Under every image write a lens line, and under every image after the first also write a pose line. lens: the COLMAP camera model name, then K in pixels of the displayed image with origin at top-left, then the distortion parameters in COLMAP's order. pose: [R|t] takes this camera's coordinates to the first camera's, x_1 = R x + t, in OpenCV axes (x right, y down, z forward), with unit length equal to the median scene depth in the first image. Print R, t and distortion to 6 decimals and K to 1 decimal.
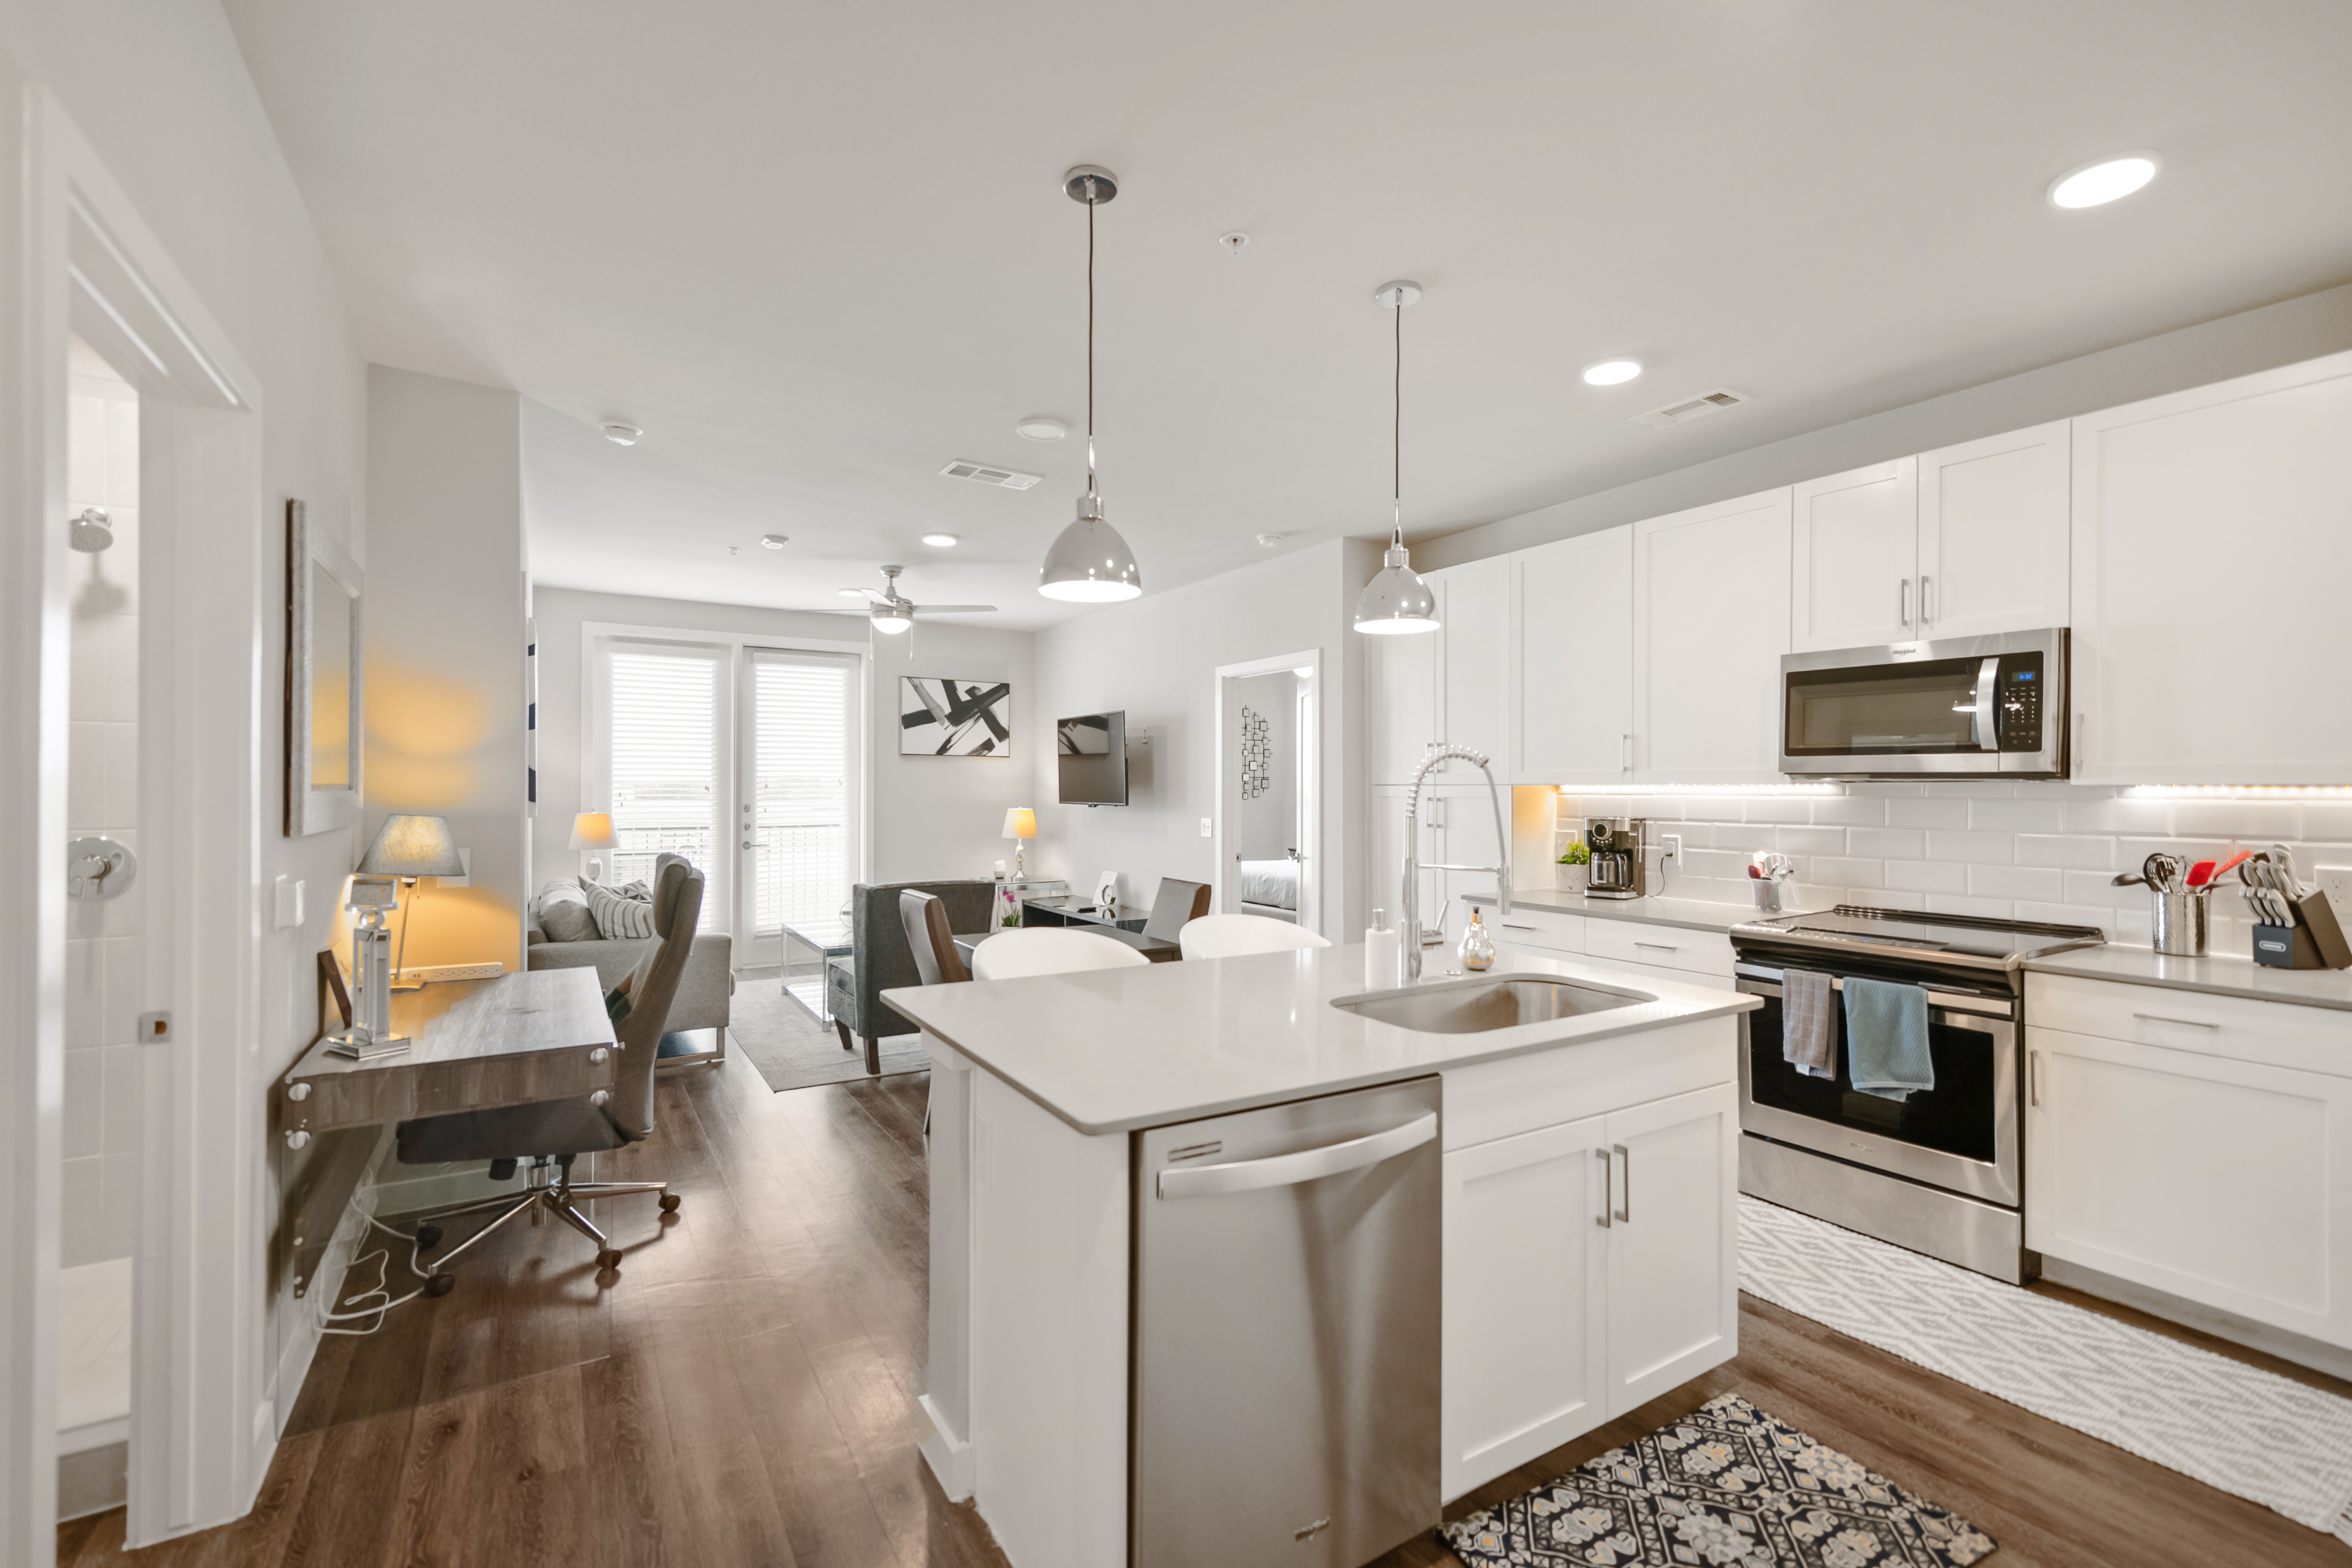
lens RADIAL K [[1008.4, 0, 1172.9], [0, 1008.4, 794.2], [0, 0, 1]] dist [-0.000221, -0.000207]
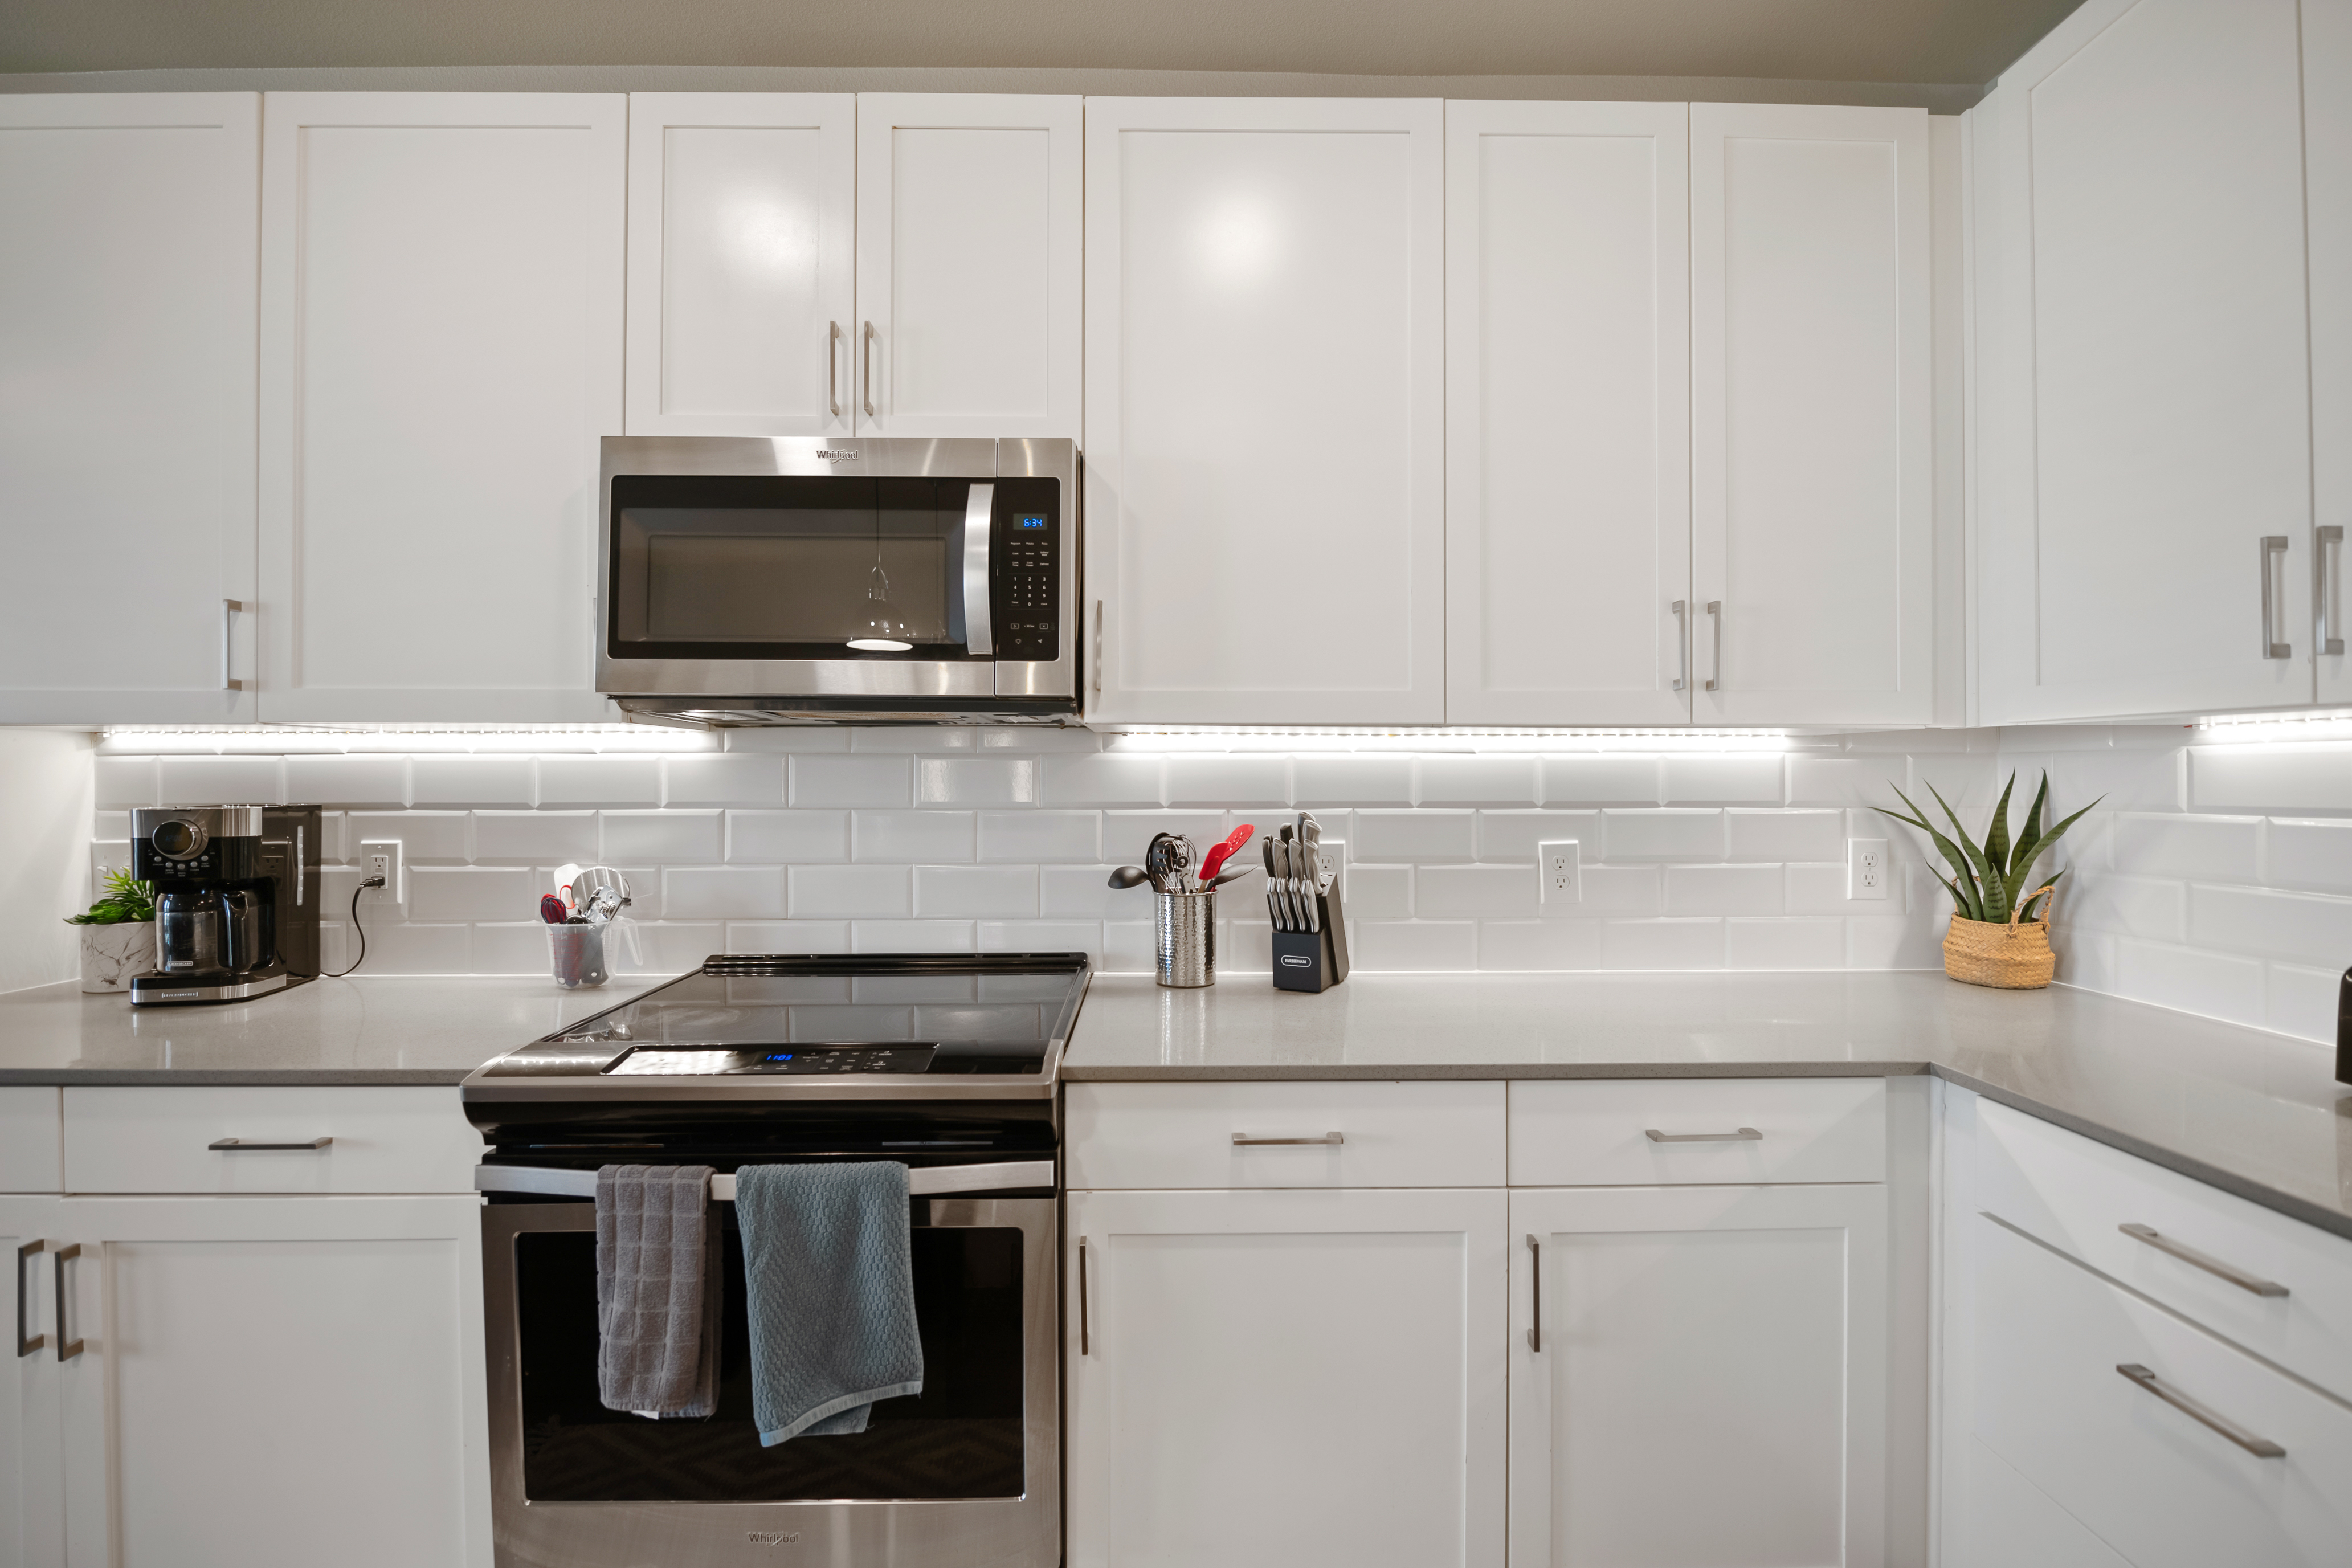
lens RADIAL K [[1013.2, 0, 1171.1], [0, 1013.2, 757.7], [0, 0, 1]] dist [-0.004862, -0.000532]
pose [[0.515821, 0.012568, 0.856604, 0.387178], [0.009600, 0.999745, -0.020449, 0.021492], [-0.856643, 0.018772, 0.515568, 0.610904]]
